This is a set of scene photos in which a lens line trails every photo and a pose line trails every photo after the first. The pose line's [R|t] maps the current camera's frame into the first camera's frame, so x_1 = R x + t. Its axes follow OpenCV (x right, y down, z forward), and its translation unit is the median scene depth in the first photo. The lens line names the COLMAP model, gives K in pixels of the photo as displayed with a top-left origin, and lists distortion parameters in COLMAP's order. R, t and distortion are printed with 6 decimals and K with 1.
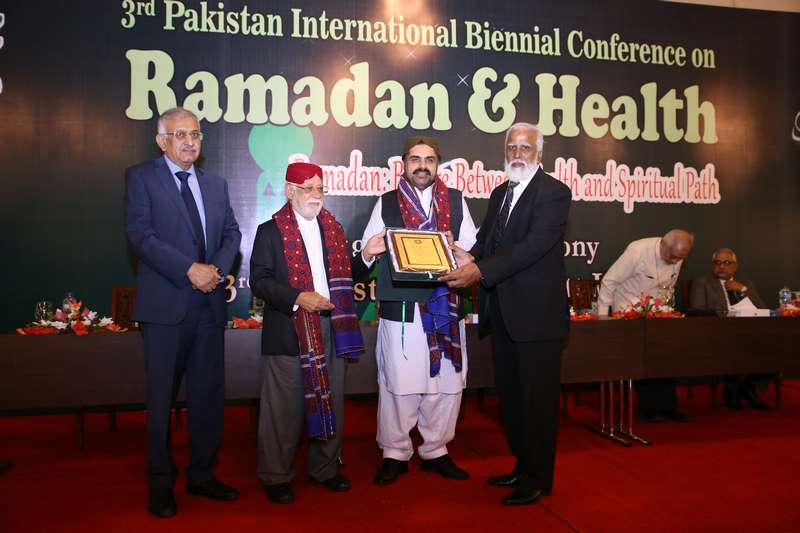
lens RADIAL K [[636.5, 0, 402.3], [0, 636.5, 268.1], [0, 0, 1]] dist [-0.098424, 0.117854]
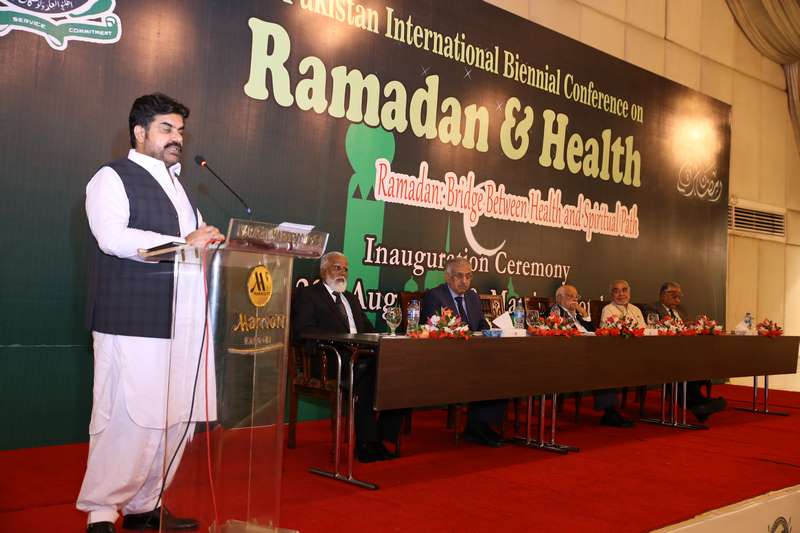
lens RADIAL K [[886.5, 0, 425.2], [0, 886.5, 243.6], [0, 0, 1]] dist [0.184490, -0.604490]
pose [[0.816695, 0.079438, 0.571576, -0.835467], [-0.066835, 0.996835, -0.043045, 0.004520], [-0.573187, -0.003047, 0.819419, -0.154026]]
